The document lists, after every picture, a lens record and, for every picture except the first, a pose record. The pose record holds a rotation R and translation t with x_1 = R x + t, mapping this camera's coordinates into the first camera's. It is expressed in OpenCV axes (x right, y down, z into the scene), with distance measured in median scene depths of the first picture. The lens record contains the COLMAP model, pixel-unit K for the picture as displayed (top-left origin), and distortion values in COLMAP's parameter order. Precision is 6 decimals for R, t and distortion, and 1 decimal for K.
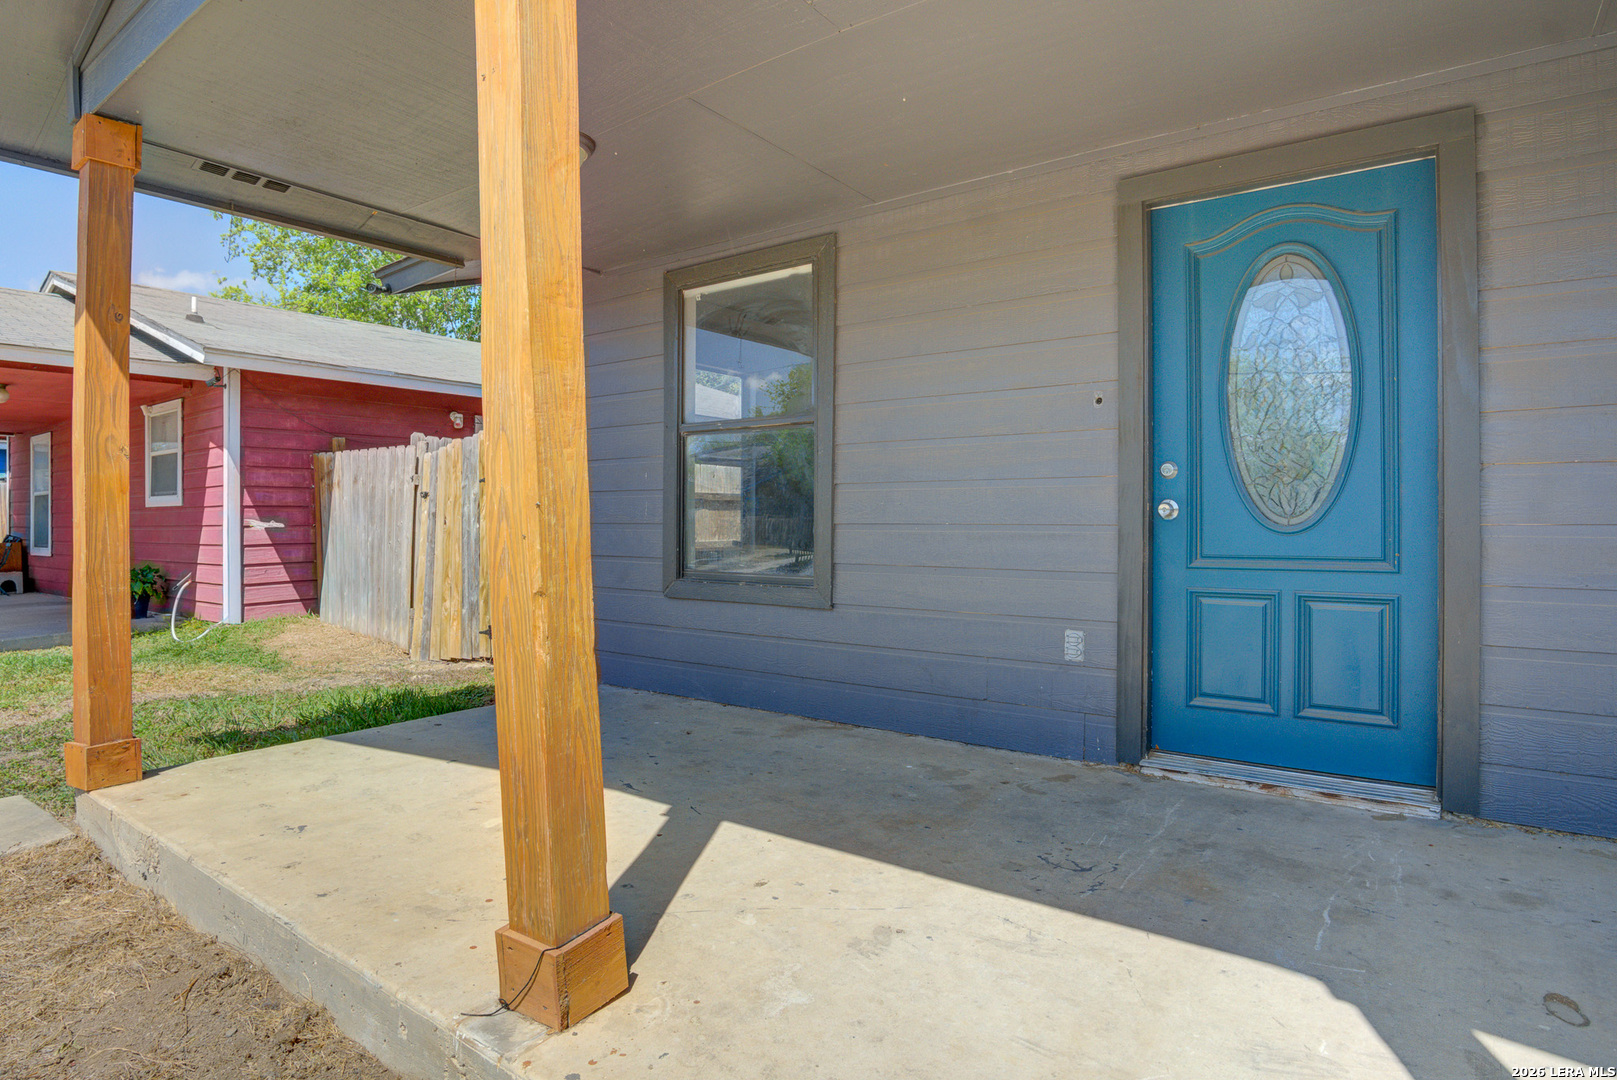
lens RADIAL K [[899.3, 0, 809.8], [0, 899.3, 522.4], [0, 0, 1]] dist [-0.043561, 0.001868]
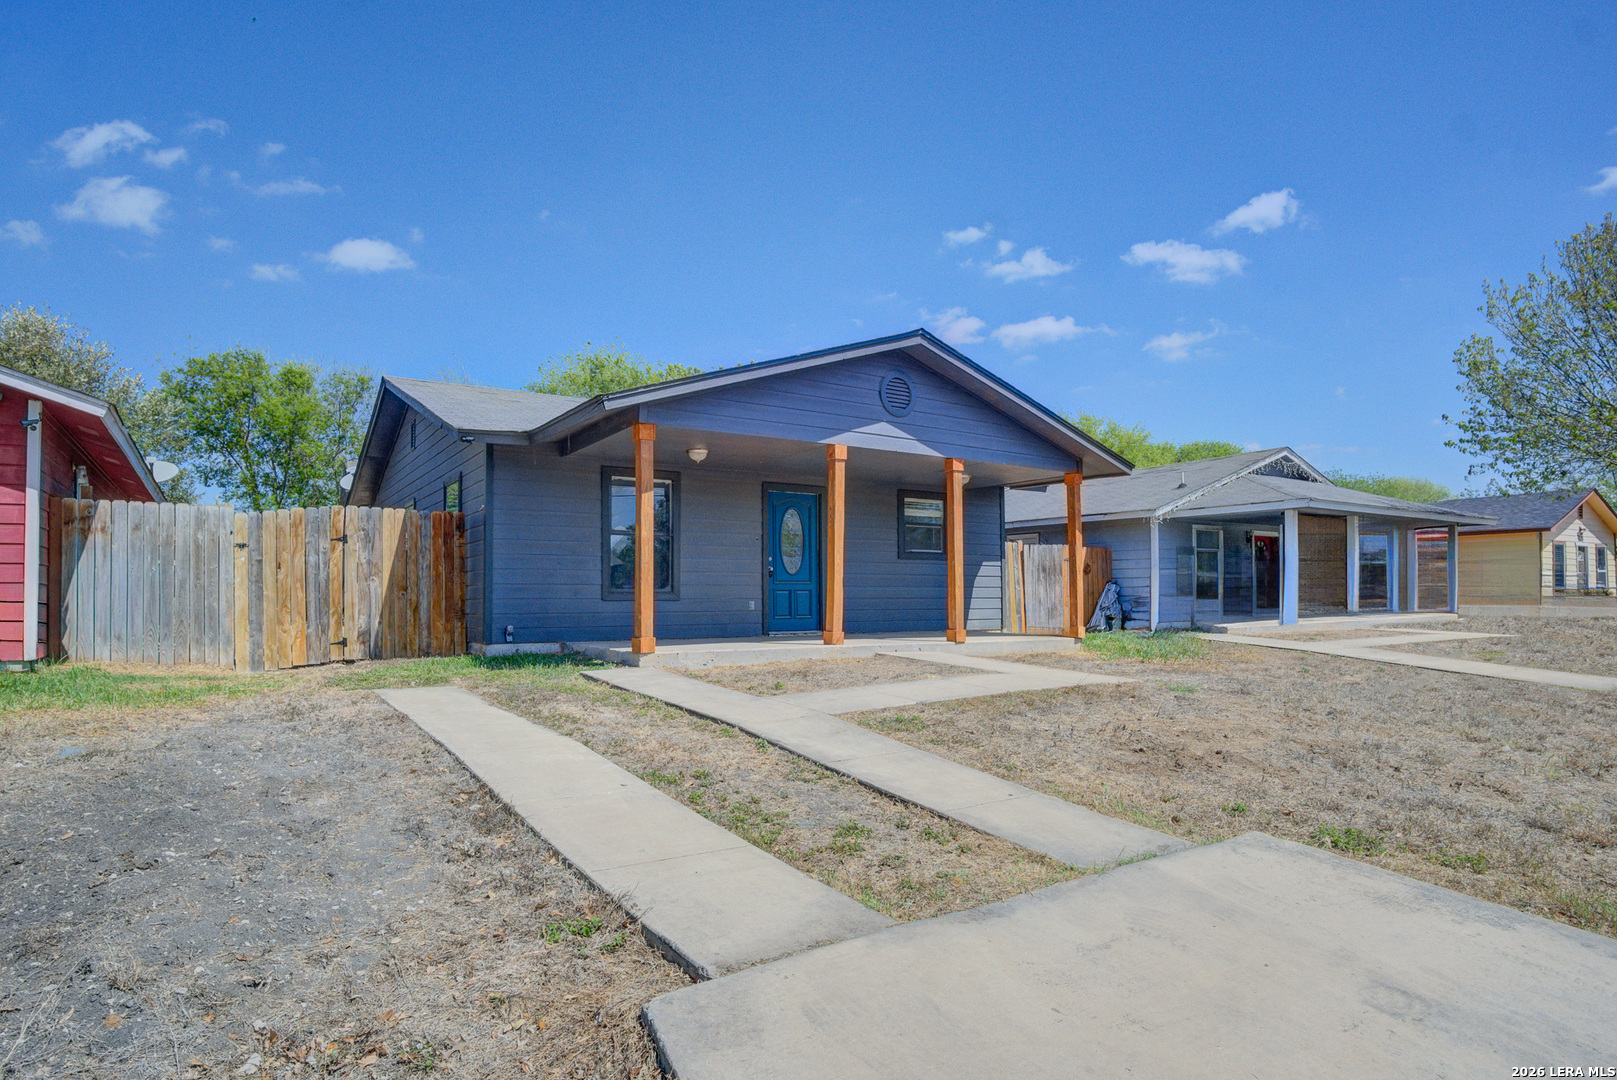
lens RADIAL K [[899.3, 0, 809.8], [0, 899.3, 522.4], [0, 0, 1]] dist [-0.043561, 0.001868]
pose [[0.363892, 0.067349, 0.929003, -1.441782], [0.002172, 0.997318, -0.073152, 0.034052], [-0.931439, 0.028638, 0.362770, -0.249963]]
